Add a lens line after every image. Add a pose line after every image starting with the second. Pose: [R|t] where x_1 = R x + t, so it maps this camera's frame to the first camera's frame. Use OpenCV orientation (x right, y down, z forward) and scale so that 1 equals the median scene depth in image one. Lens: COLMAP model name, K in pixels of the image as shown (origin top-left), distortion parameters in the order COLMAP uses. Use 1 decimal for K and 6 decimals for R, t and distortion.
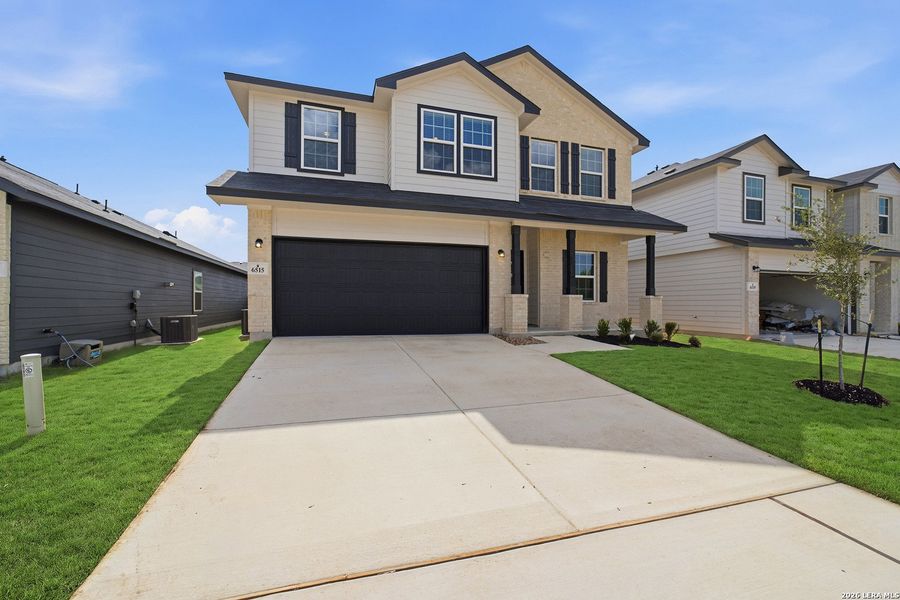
lens RADIAL K [[373.6, 0, 450.0], [0, 373.6, 300.0], [0, 0, 1]] dist [-0.002256, 0.000293]
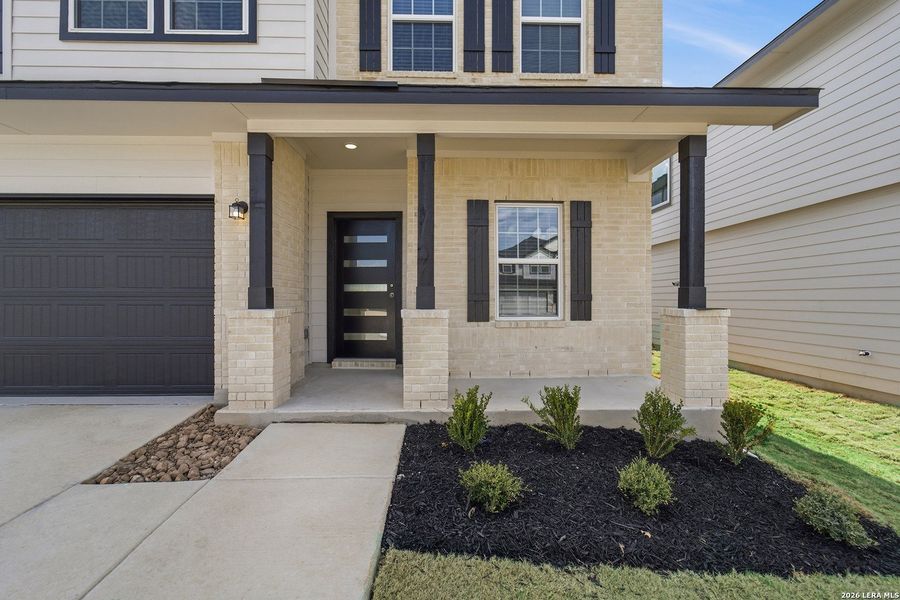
lens RADIAL K [[373.6, 0, 450.0], [0, 373.6, 300.0], [0, 0, 1]] dist [-0.002256, 0.000293]
pose [[0.959377, -0.004869, -0.282086, 0.458727], [0.005828, 0.999980, 0.002562, -0.023939], [0.282068, -0.004102, 0.959386, 0.657347]]
